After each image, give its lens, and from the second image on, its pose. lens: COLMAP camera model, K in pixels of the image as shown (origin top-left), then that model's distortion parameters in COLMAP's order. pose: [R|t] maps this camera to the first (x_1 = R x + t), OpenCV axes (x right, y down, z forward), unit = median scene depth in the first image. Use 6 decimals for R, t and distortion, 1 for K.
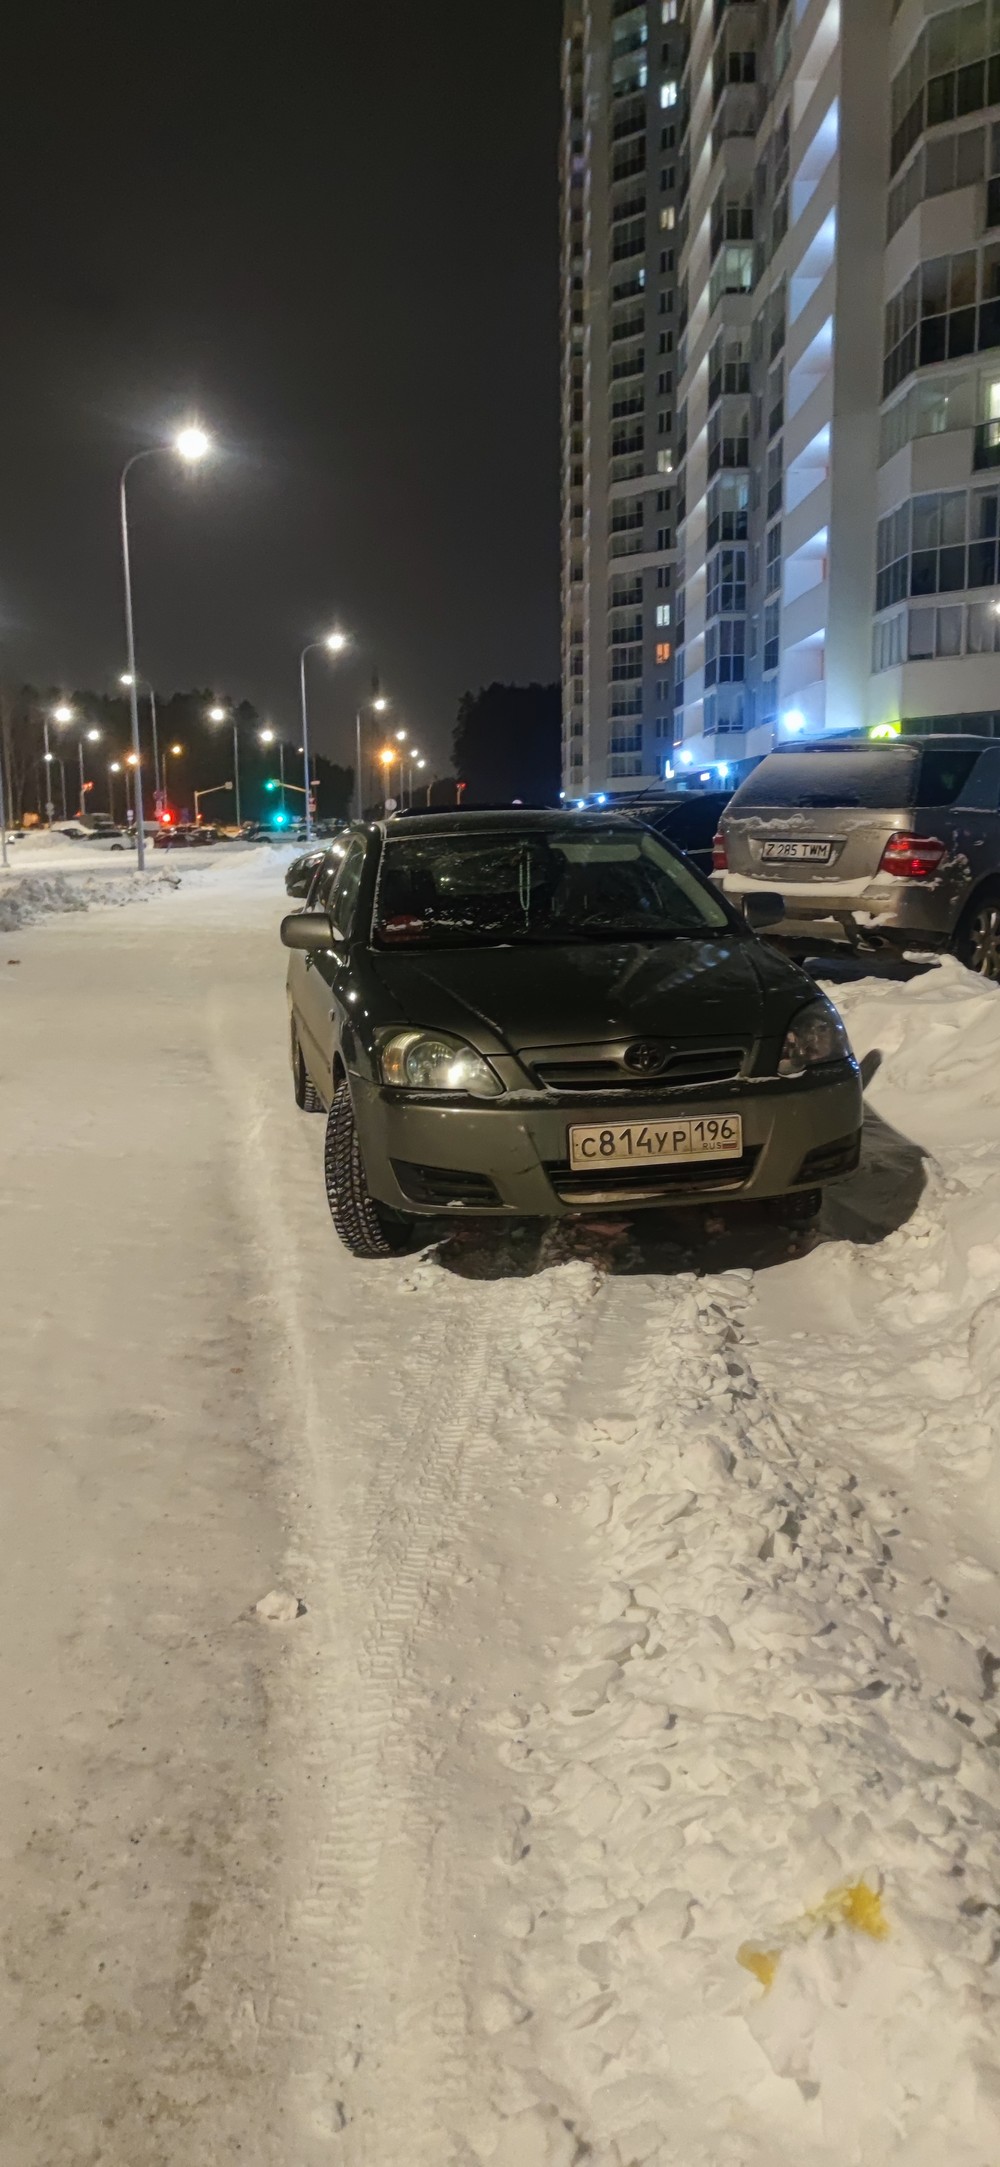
lens RADIAL K [[1631.0, 0, 531.9], [0, 1631.0, 1080.6], [0, 0, 1]] dist [0.112947, -0.167009]
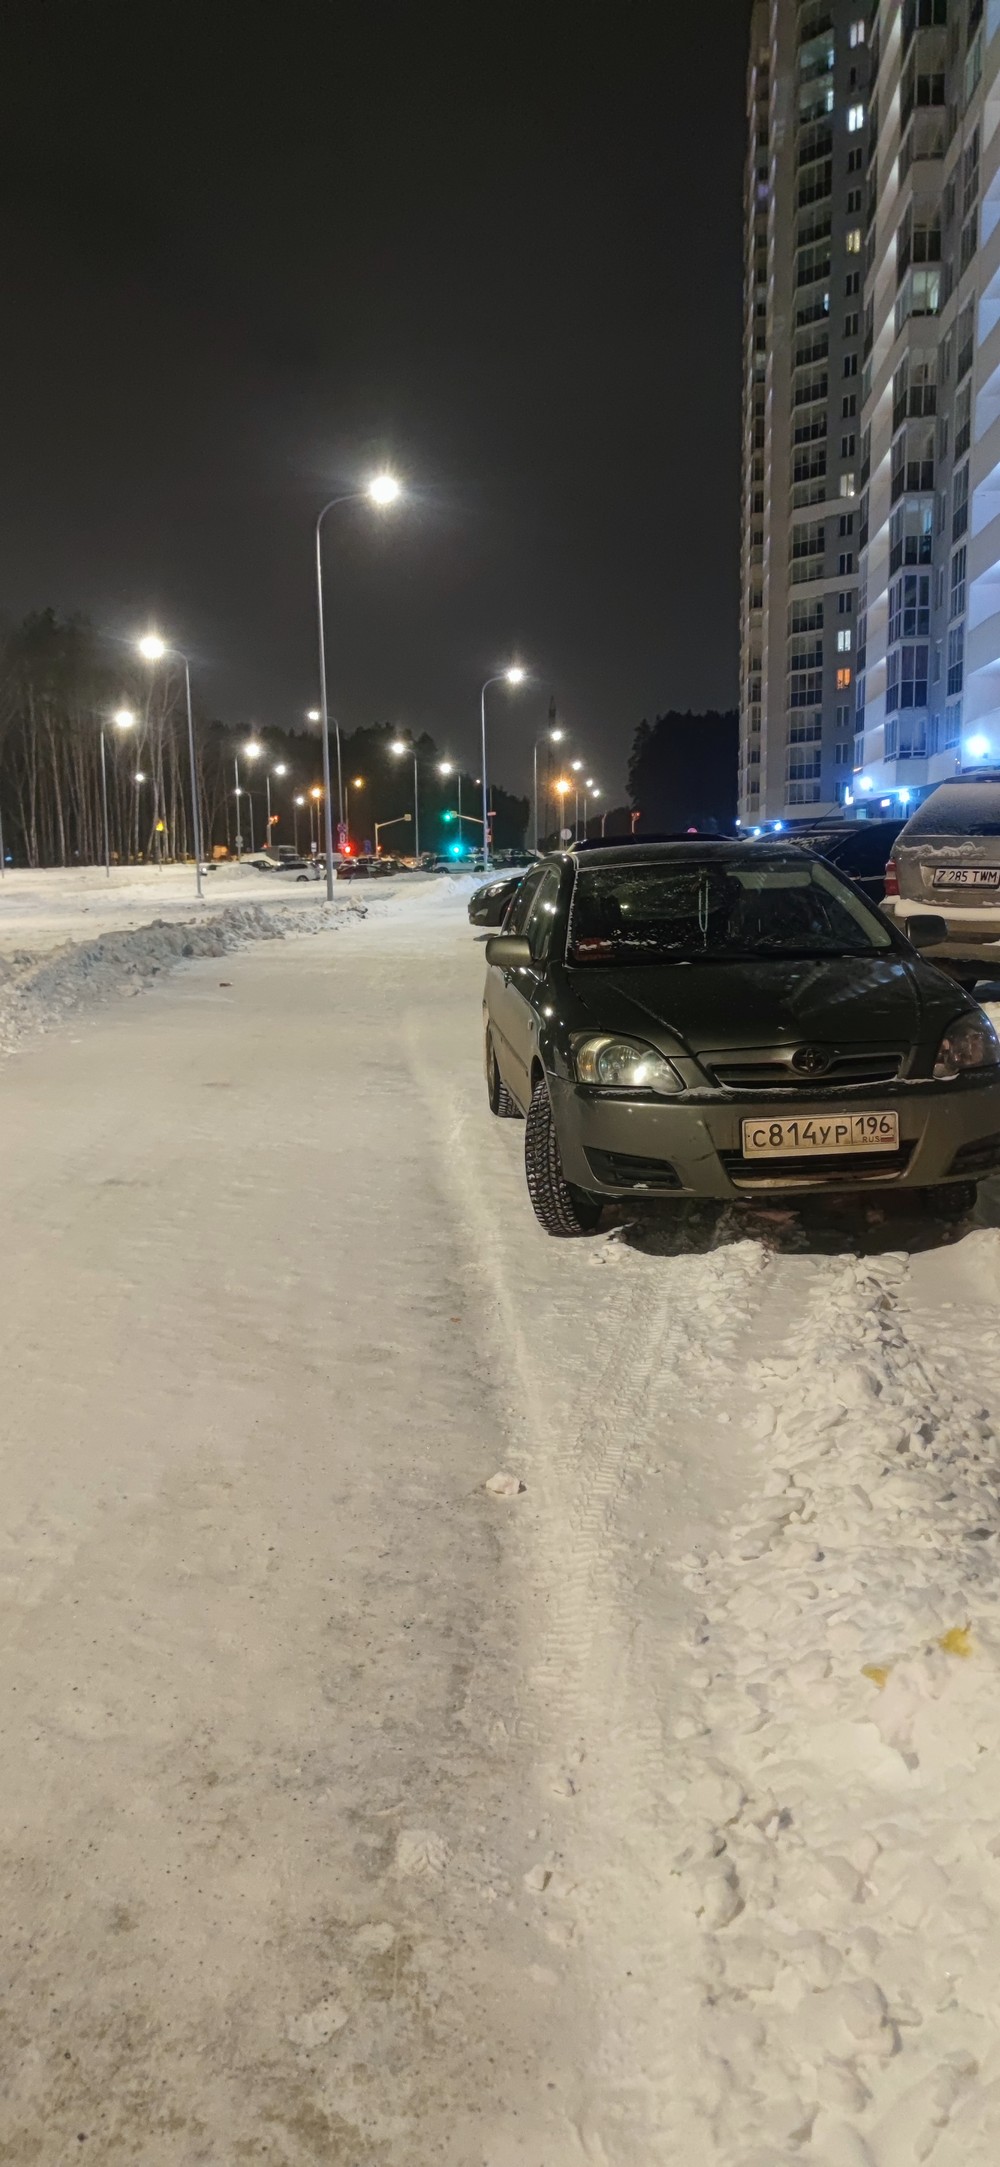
lens RADIAL K [[1631.0, 0, 531.9], [0, 1631.0, 1080.6], [0, 0, 1]] dist [0.112947, -0.167009]
pose [[0.994415, 0.009586, -0.105109, -0.003796], [-0.011417, 0.999793, -0.016829, 0.024934], [0.104926, 0.017935, 0.994318, -0.166387]]
